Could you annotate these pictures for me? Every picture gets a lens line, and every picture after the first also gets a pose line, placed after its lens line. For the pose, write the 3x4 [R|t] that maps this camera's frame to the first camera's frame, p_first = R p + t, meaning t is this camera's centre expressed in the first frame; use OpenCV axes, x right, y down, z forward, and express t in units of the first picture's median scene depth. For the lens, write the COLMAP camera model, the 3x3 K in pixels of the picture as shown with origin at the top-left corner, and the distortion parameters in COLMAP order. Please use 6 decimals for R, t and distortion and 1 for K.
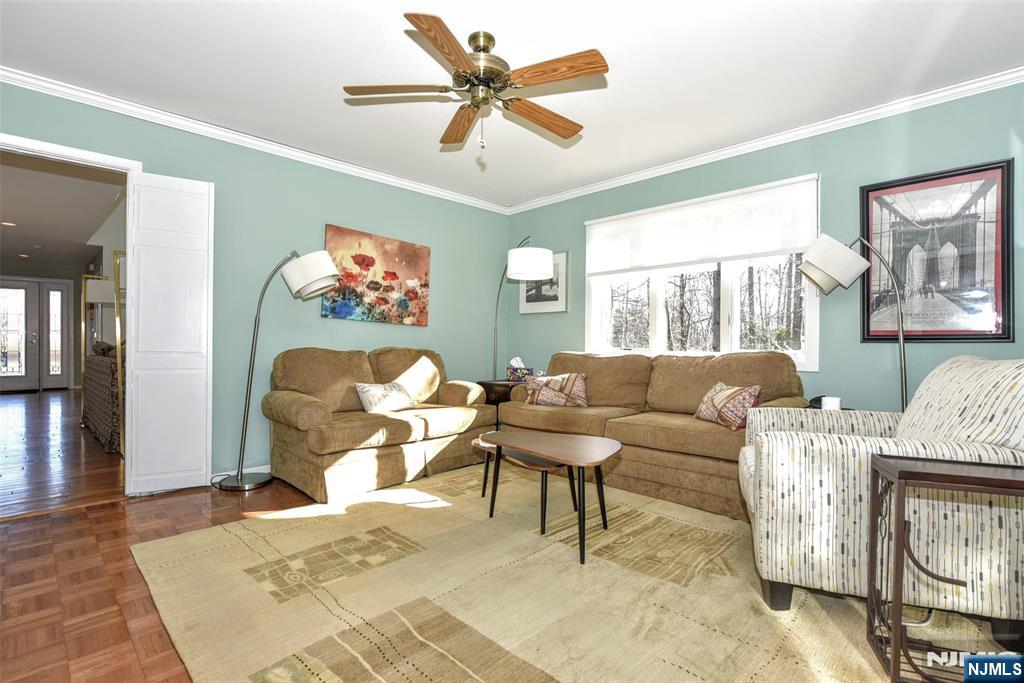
lens RADIAL K [[472.0, 0, 508.2], [0, 472.0, 345.7], [0, 0, 1]] dist [-0.024778, -0.000423]
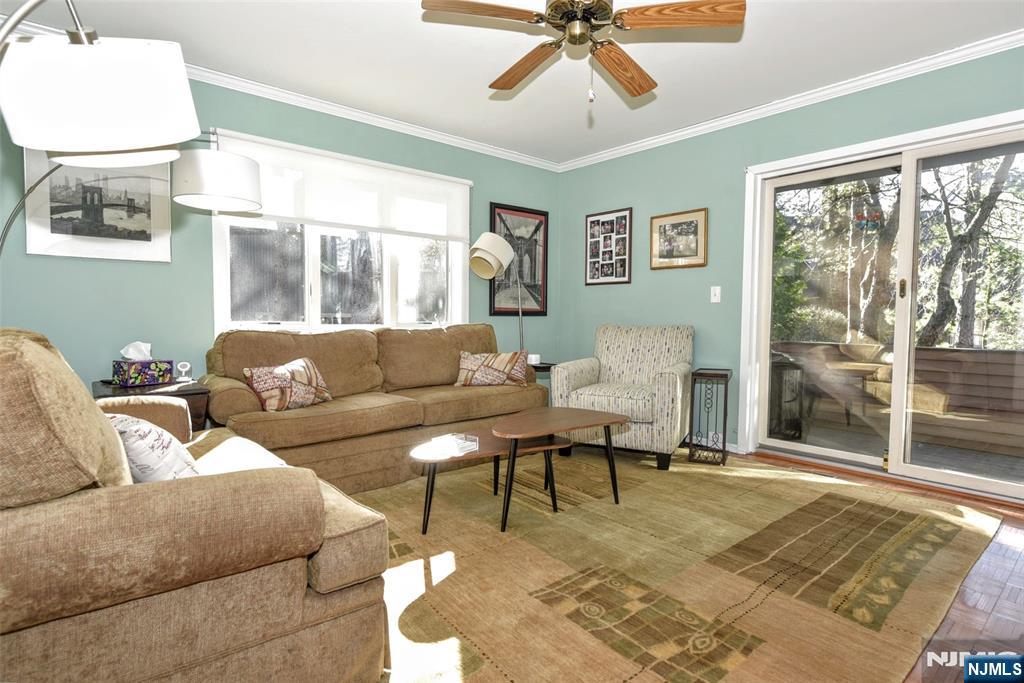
lens RADIAL K [[545.7, 0, 509.2], [0, 545.7, 339.7], [0, 0, 1]] dist [0.004154, -0.000005]
pose [[0.087169, -0.051769, 0.994847, -0.932561], [-0.008058, 0.998580, 0.052669, -0.023387], [-0.996161, -0.012608, 0.086628, 0.867195]]
